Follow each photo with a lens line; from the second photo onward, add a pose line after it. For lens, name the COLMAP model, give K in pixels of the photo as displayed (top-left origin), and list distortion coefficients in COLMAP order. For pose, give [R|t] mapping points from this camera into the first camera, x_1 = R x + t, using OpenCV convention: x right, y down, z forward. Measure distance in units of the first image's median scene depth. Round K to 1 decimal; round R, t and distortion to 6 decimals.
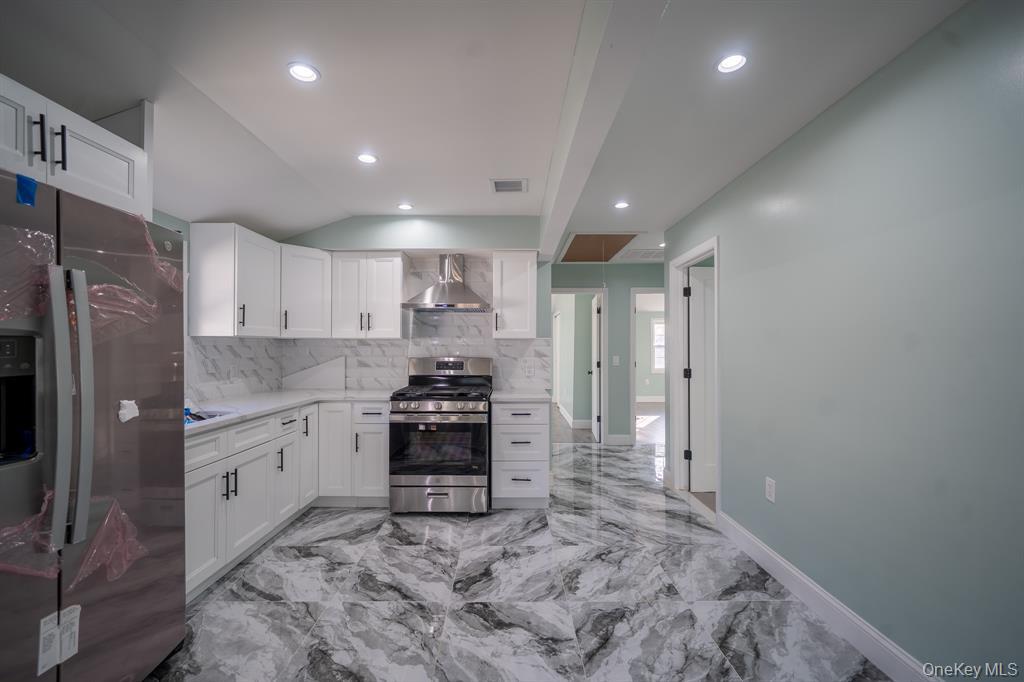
lens RADIAL K [[421.8, 0, 512.6], [0, 421.8, 342.3], [0, 0, 1]] dist [-0.003983, 0.002149]
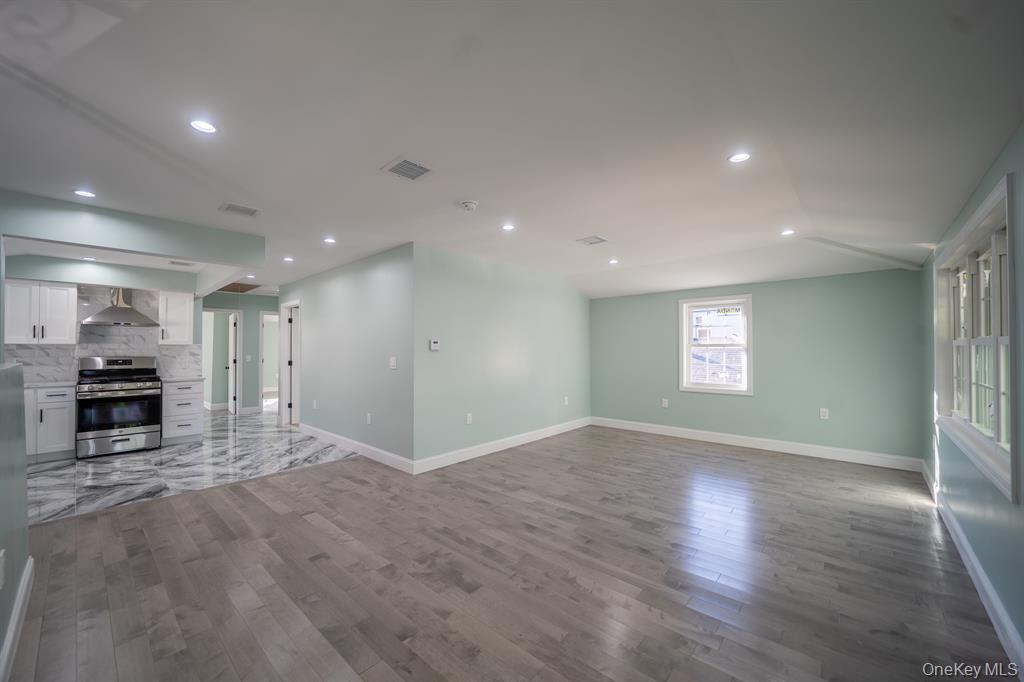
lens RADIAL K [[387.7, 0, 501.8], [0, 387.7, 341.1], [0, 0, 1]] dist [-0.008432, 0.000056]
pose [[0.686509, 0.010777, 0.727041, -0.243231], [-0.004221, 0.999932, -0.010836, -0.012591], [-0.727109, 0.004370, 0.686508, -1.073388]]
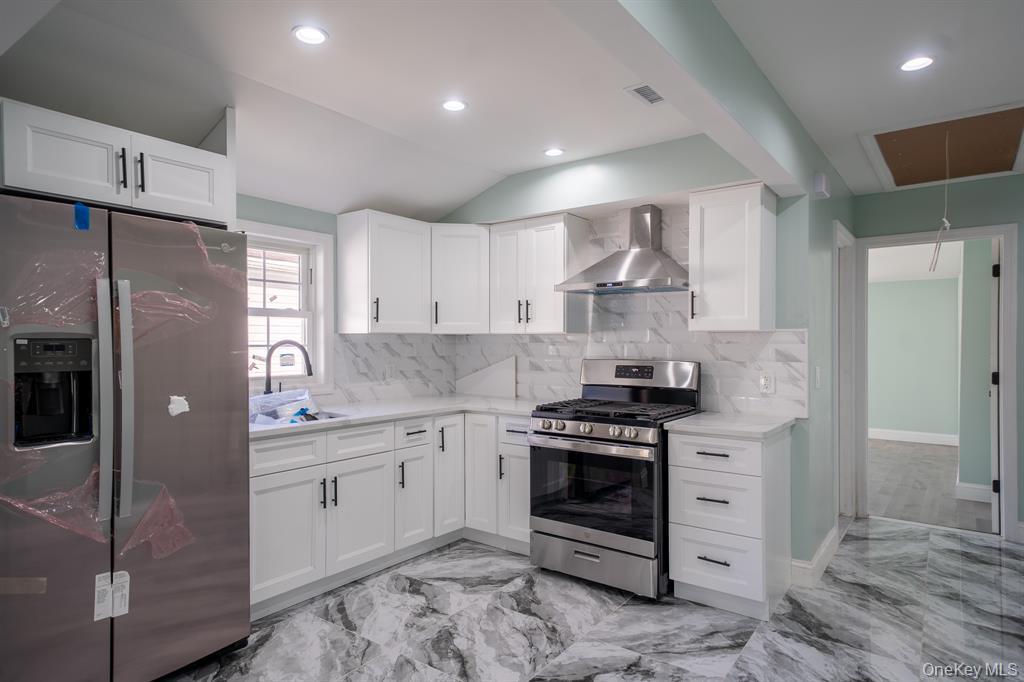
lens RADIAL K [[597.3, 0, 502.8], [0, 597.3, 342.9], [0, 0, 1]] dist [0.027614, -0.003671]
pose [[0.797559, -0.001244, -0.603240, 0.306819], [0.008694, 0.999918, 0.009433, -0.002834], [0.603179, -0.012768, 0.797504, 0.120963]]
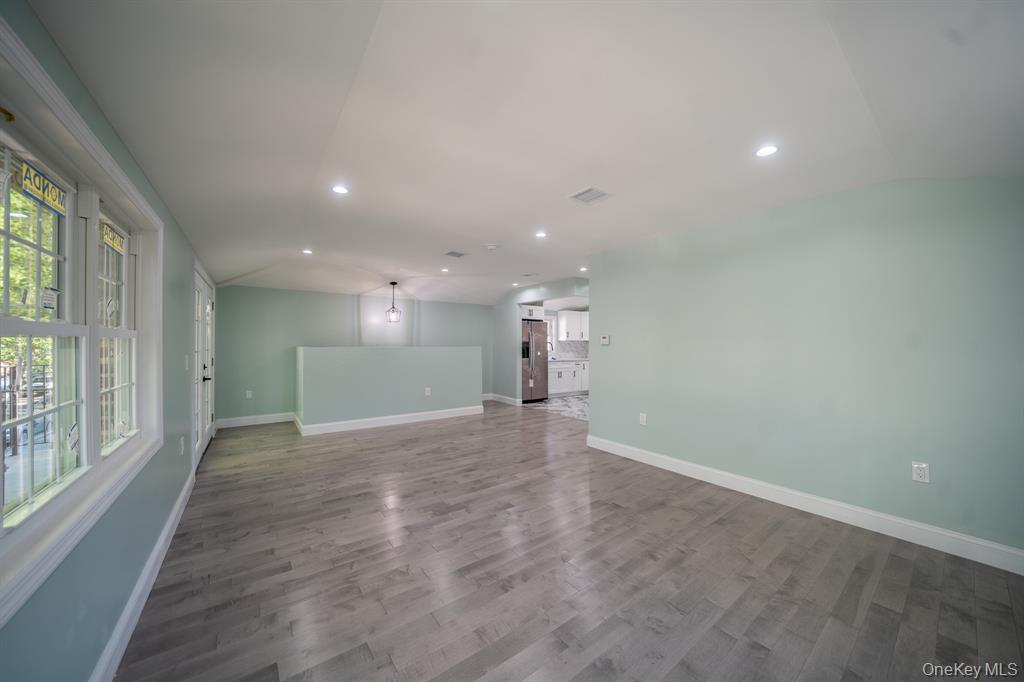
lens RADIAL K [[346.2, 0, 515.8], [0, 346.2, 342.8], [0, 0, 1]] dist [-0.002359, -0.000127]
pose [[0.608616, 0.001053, -0.793464, 1.317618], [0.006416, 0.999960, 0.006249, -0.014196], [0.793439, -0.008894, 0.608585, -1.071679]]
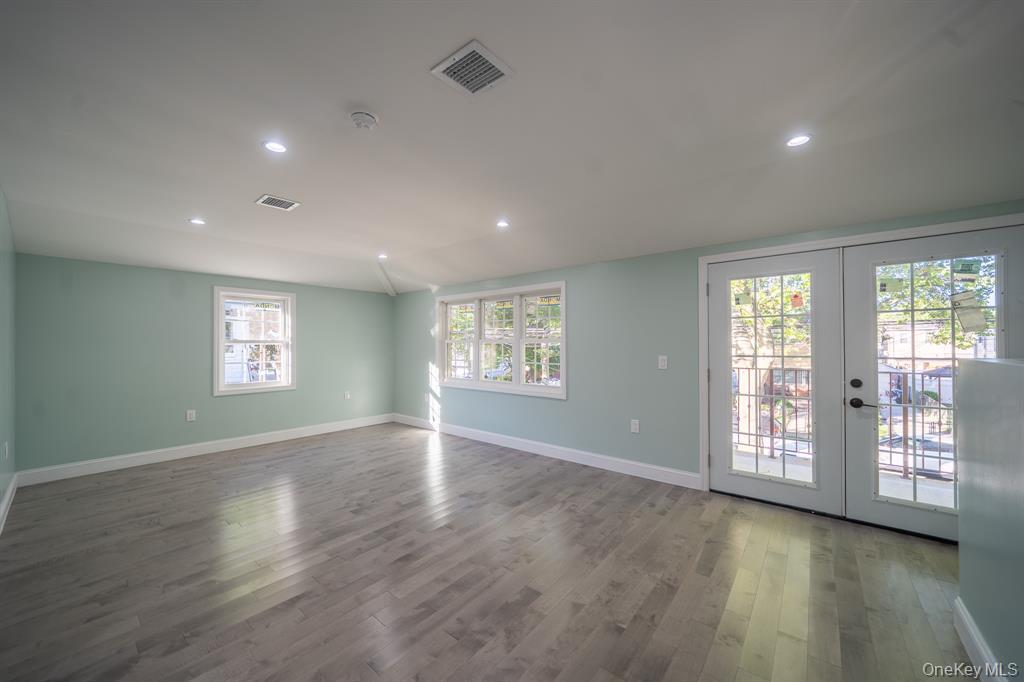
lens RADIAL K [[387.7, 0, 502.8], [0, 387.7, 344.6], [0, 0, 1]] dist [-0.008432, 0.000056]
pose [[-0.755658, 0.000168, 0.654967, -0.176735], [-0.005354, 0.999965, -0.006433, -0.000644], [-0.654945, -0.008367, -0.755630, -0.136795]]
